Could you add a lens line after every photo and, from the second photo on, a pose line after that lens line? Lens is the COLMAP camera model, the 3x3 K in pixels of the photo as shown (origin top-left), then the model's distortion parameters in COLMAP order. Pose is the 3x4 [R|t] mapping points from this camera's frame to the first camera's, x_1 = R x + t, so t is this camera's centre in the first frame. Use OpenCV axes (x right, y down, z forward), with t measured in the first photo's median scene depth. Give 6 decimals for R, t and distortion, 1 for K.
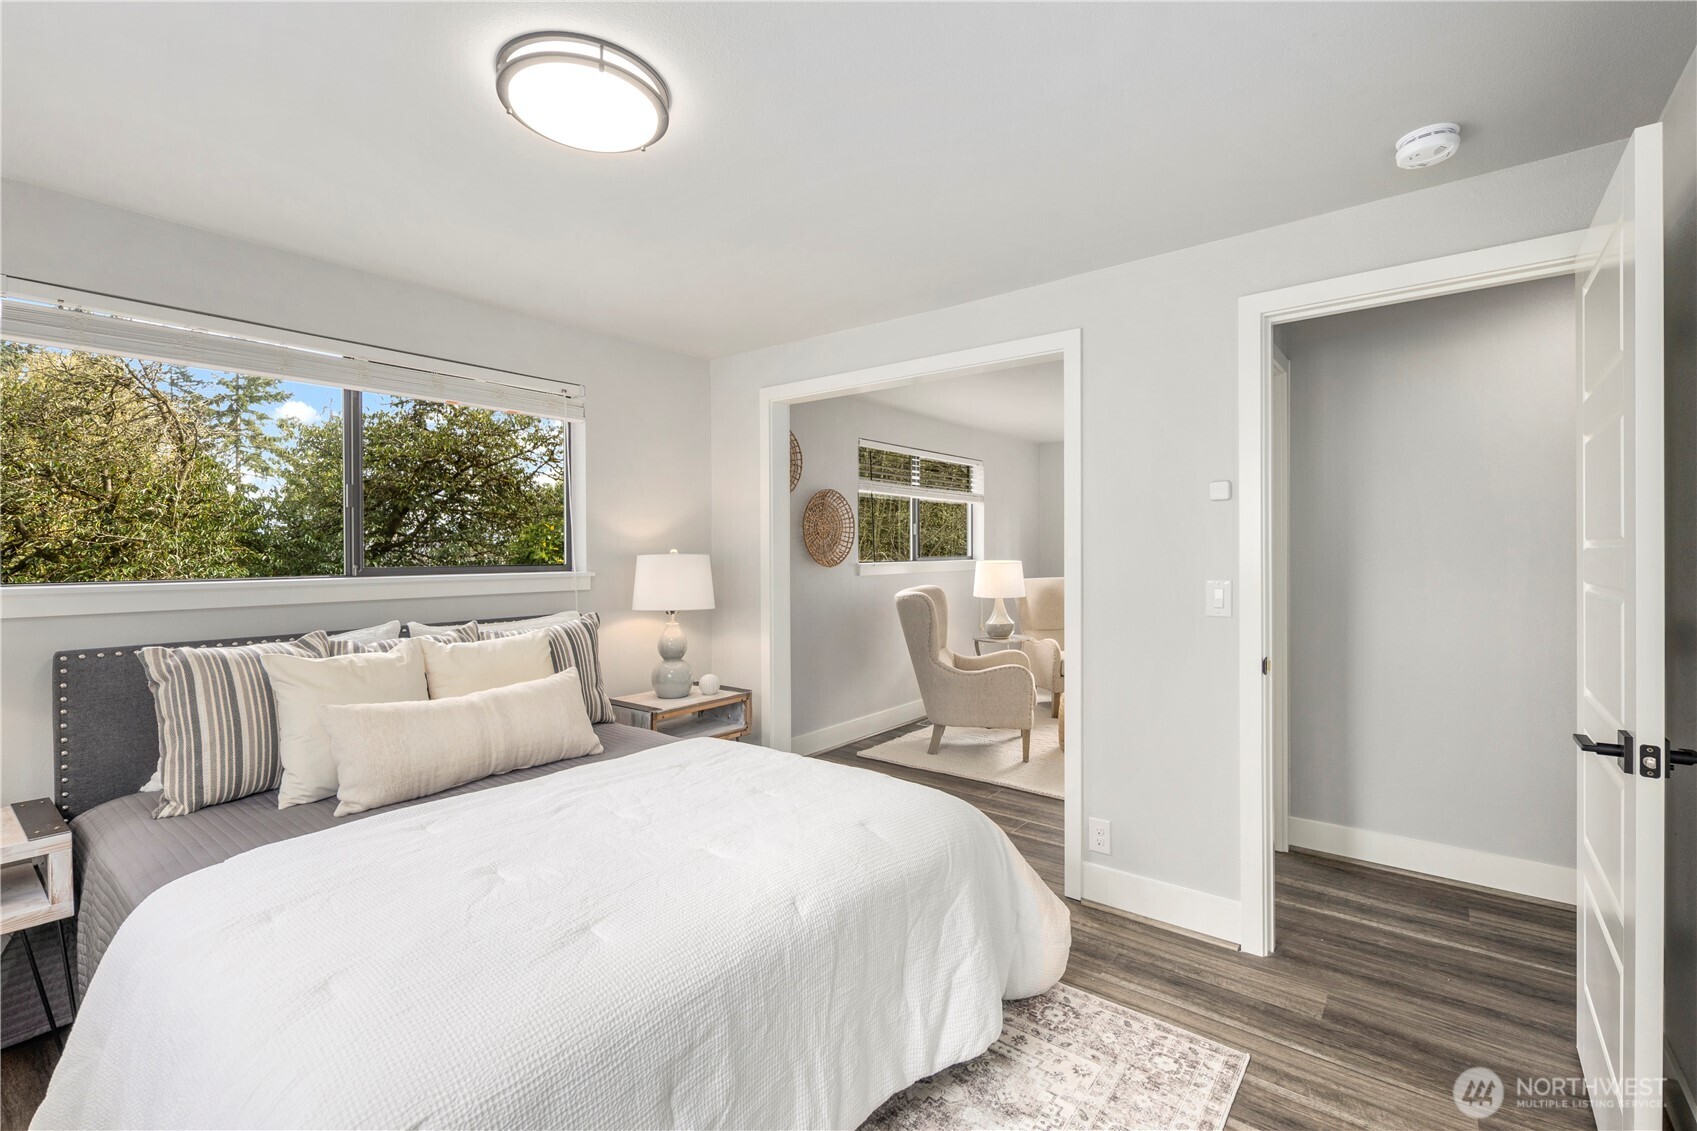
lens RADIAL K [[732.8, 0, 853.8], [0, 732.8, 551.8], [0, 0, 1]] dist [0.013185, -0.007529]
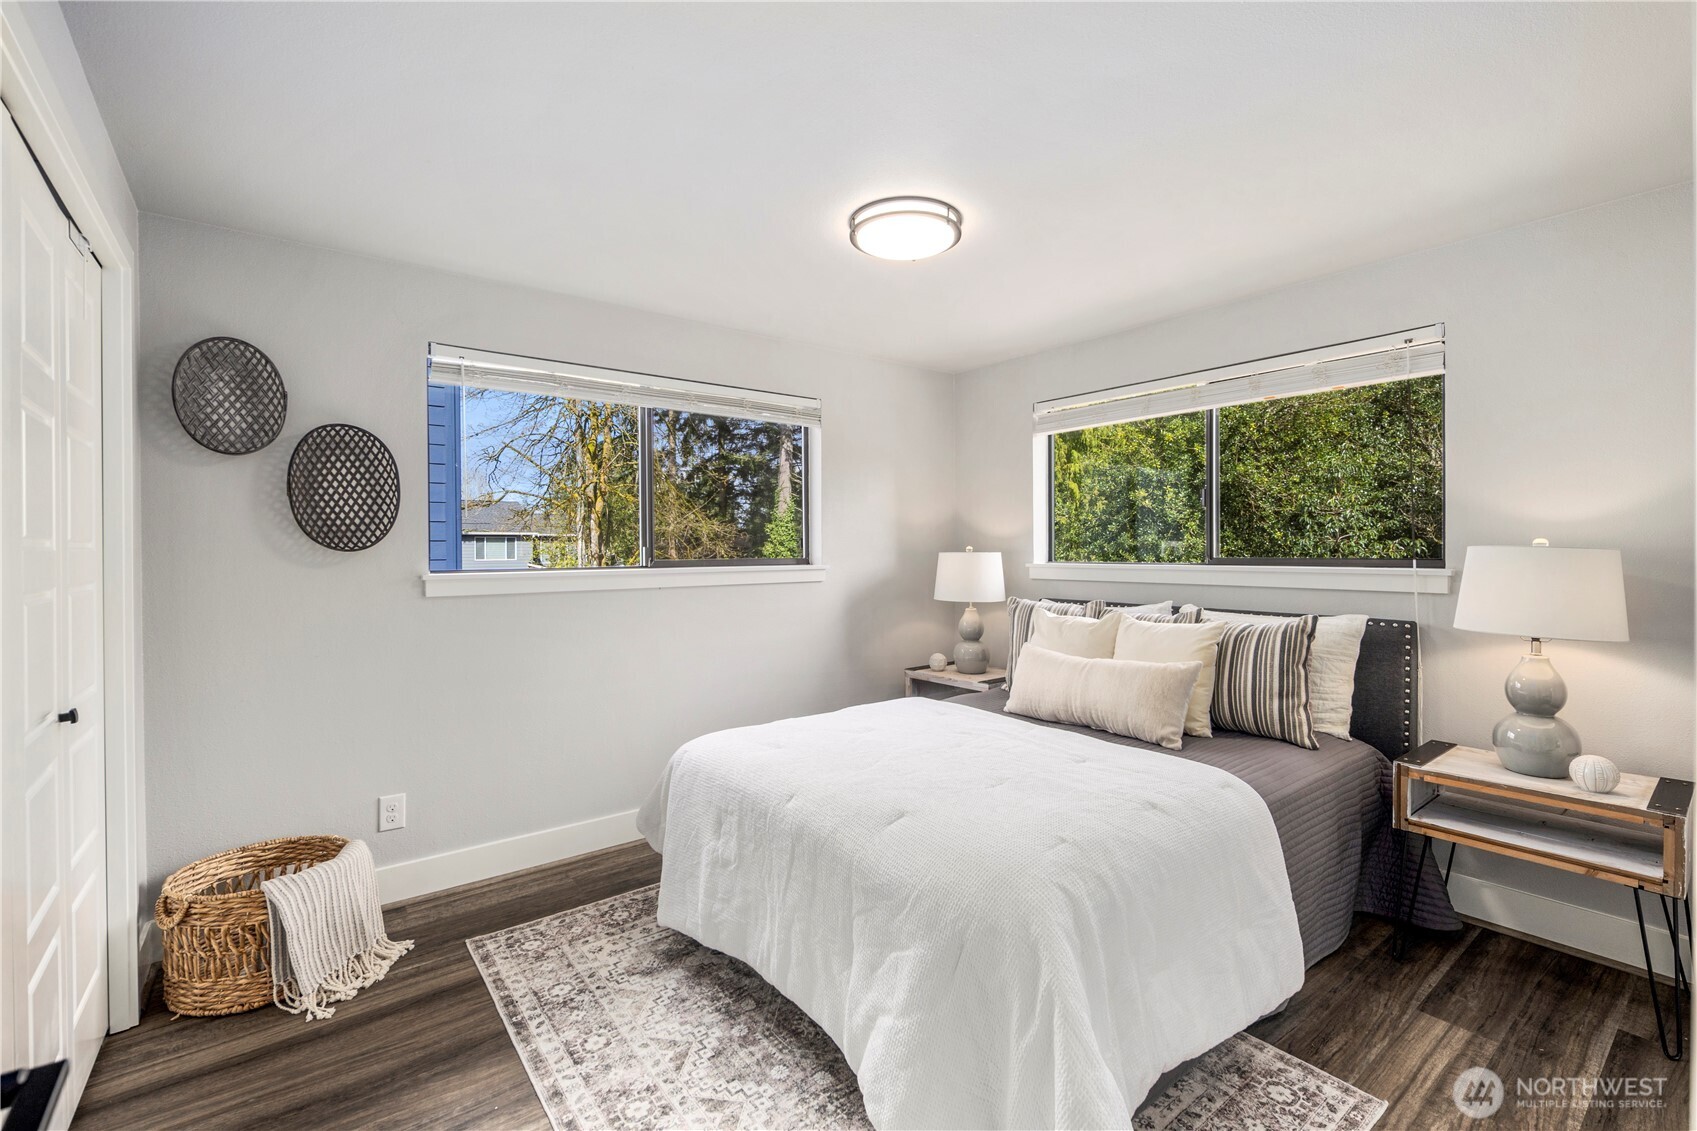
lens RADIAL K [[732.8, 0, 853.8], [0, 732.8, 551.8], [0, 0, 1]] dist [0.013185, -0.007529]
pose [[-0.230332, 0.012963, -0.973026, 0.954336], [0.010346, 0.999887, 0.010872, -0.009796], [0.973057, -0.007563, -0.230440, 1.091742]]
